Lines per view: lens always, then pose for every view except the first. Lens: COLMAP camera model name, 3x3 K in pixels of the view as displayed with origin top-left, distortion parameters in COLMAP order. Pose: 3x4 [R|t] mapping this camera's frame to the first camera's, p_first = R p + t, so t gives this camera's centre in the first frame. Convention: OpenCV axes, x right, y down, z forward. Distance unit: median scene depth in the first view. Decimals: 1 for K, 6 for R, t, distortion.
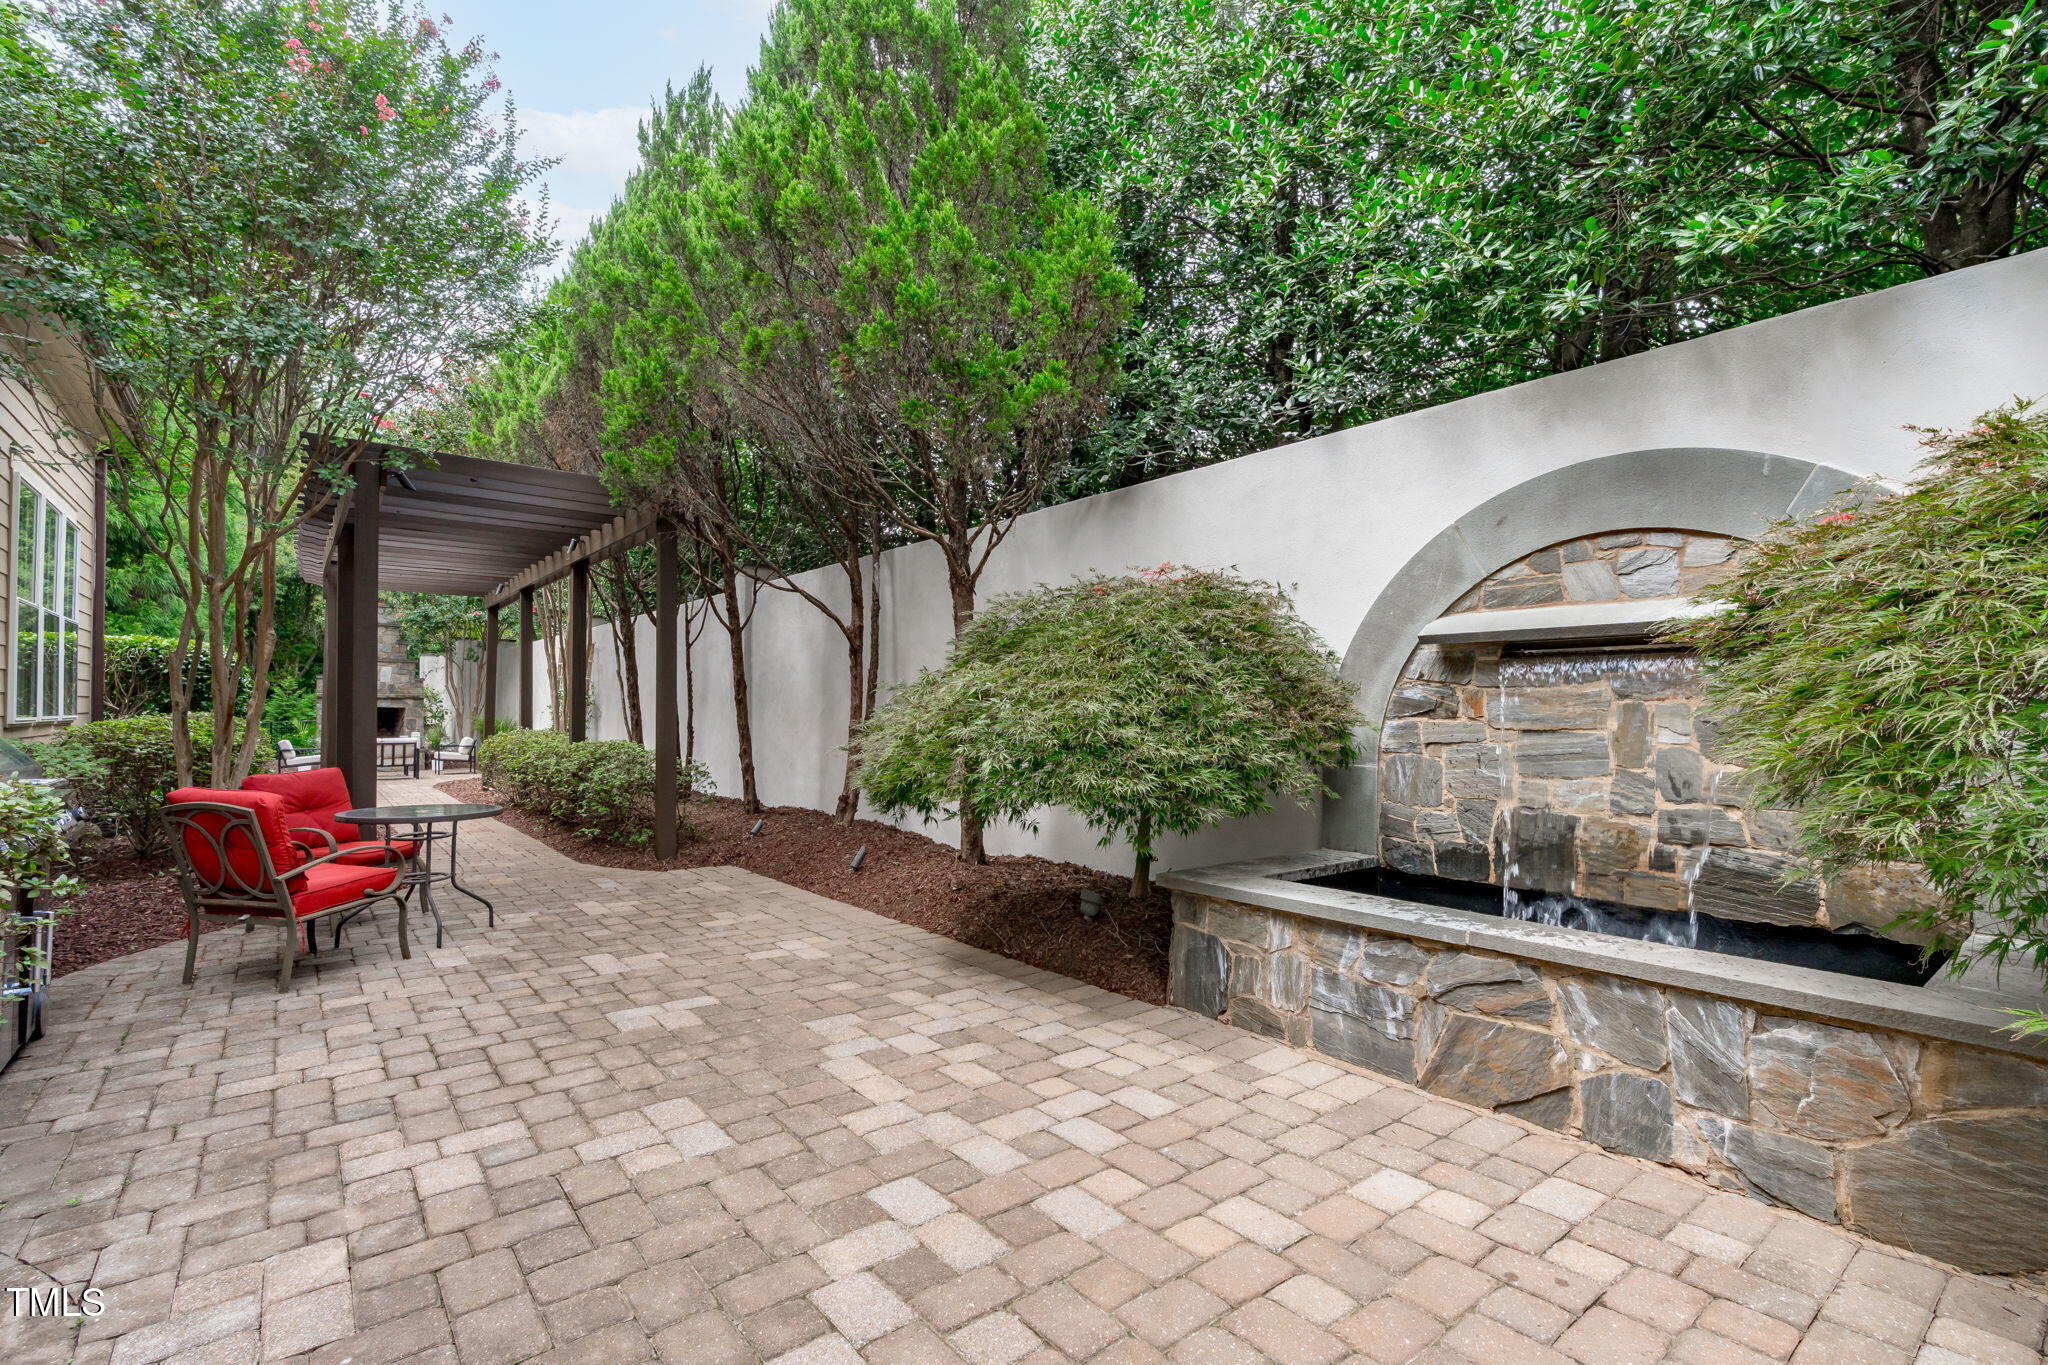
lens RADIAL K [[933.4, 0, 1025.2], [0, 933.4, 700.6], [0, 0, 1]] dist [-0.002231, 0.000348]
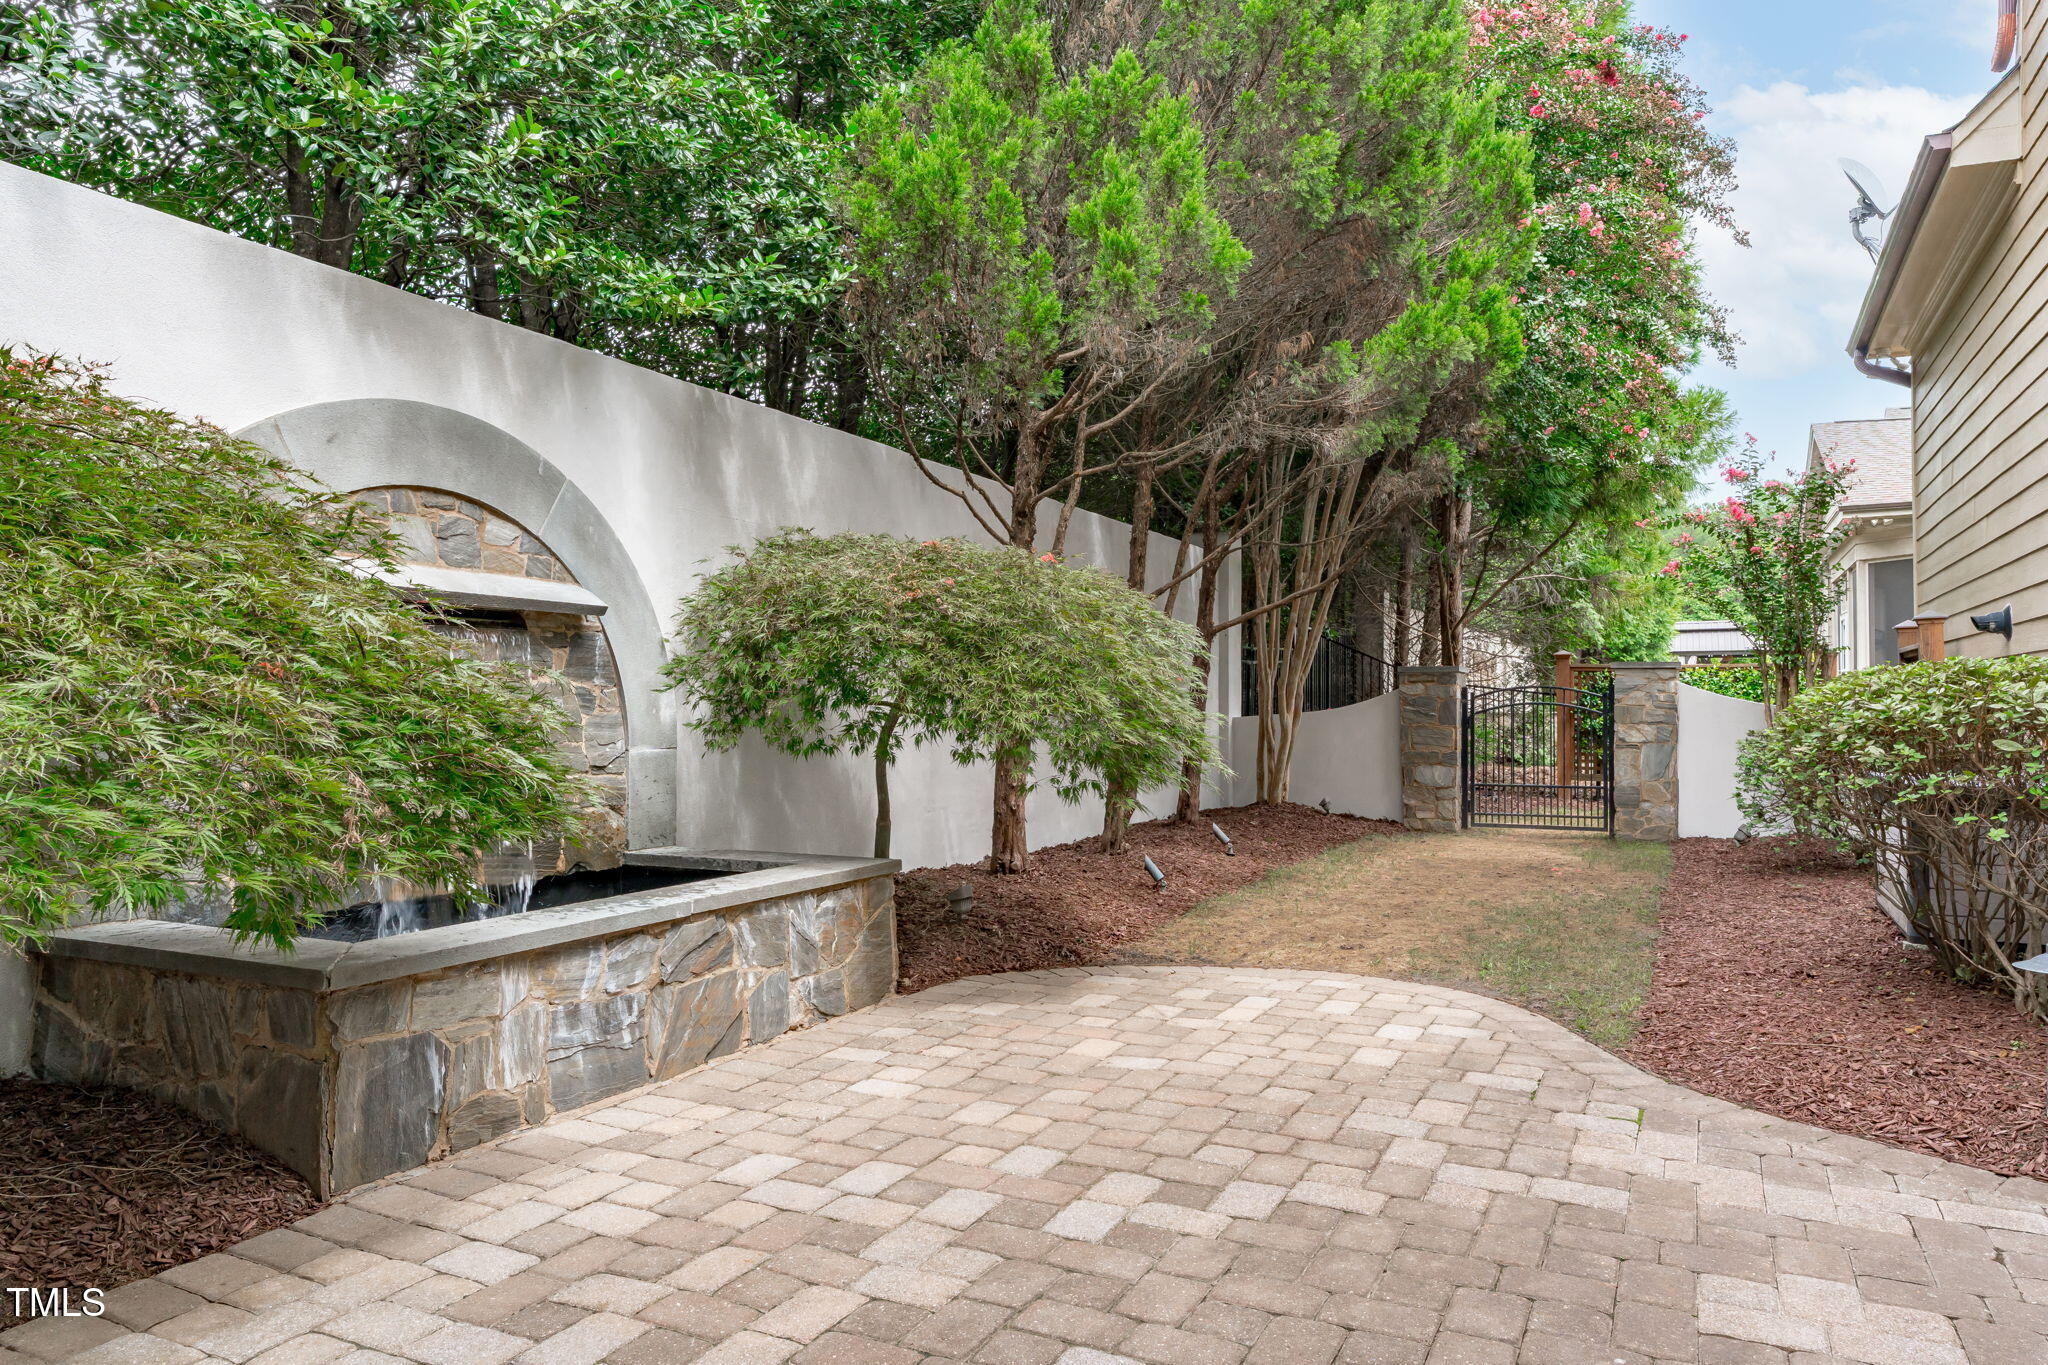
lens RADIAL K [[1567.0, 0, 982.7], [0, 1567.0, 711.2], [0, 0, 1]] dist [-0.001416, -0.000534]
pose [[-0.452466, -0.003287, 0.891776, -1.176021], [-0.012516, 0.999918, -0.002665, 0.039356], [-0.891694, -0.012368, -0.452470, 1.464628]]
